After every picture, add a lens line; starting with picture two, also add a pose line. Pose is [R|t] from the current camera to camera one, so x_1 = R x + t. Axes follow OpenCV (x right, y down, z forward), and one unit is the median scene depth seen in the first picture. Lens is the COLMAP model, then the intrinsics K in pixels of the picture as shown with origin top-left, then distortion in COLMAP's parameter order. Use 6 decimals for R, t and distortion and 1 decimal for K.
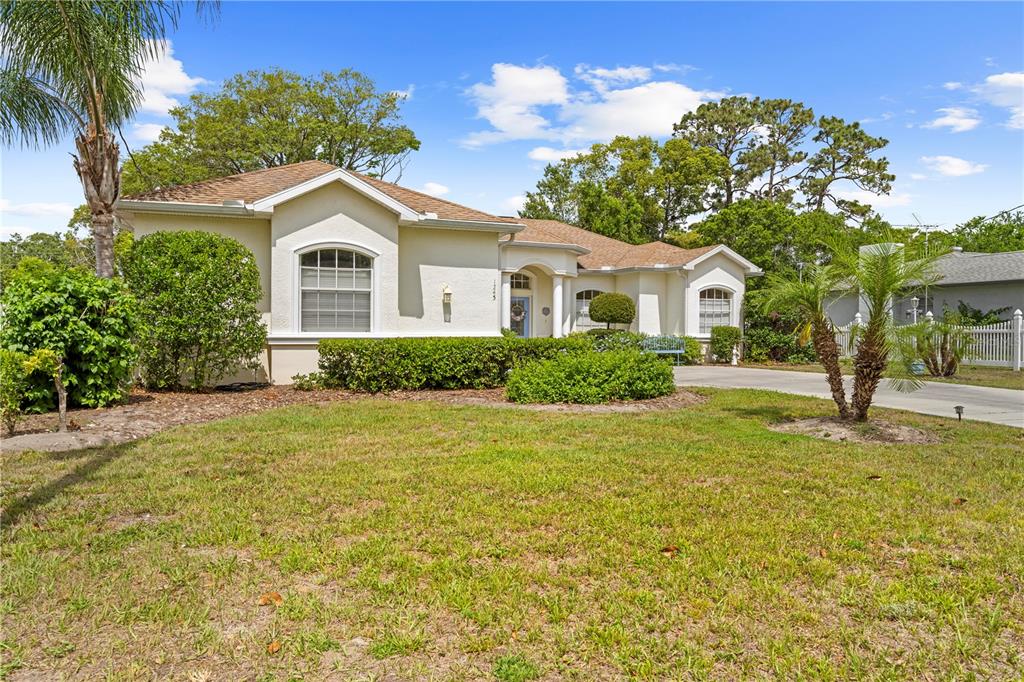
lens RADIAL K [[692.2, 0, 512.0], [0, 692.2, 341.0], [0, 0, 1]] dist [0.000399, -0.000551]
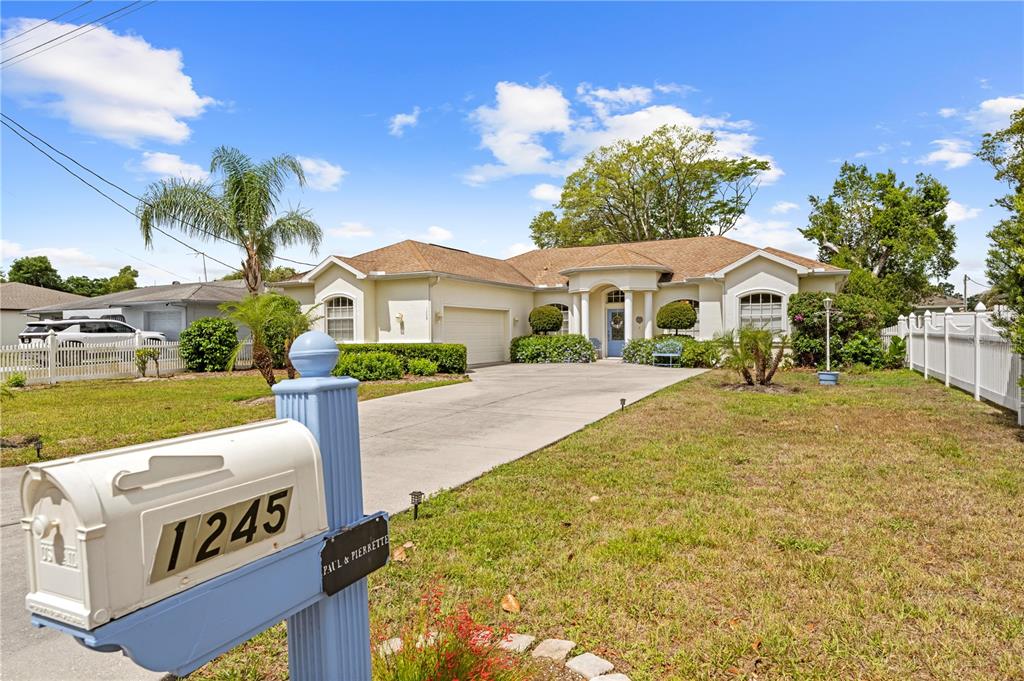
lens RADIAL K [[595.6, 0, 512.0], [0, 595.6, 340.5], [0, 0, 1]] dist [-0.001603, -0.000561]
pose [[0.652371, -0.000720, -0.757900, 0.718120], [0.000673, 1.000000, -0.000371, -0.006908], [0.757900, -0.000268, 0.652371, 0.162129]]
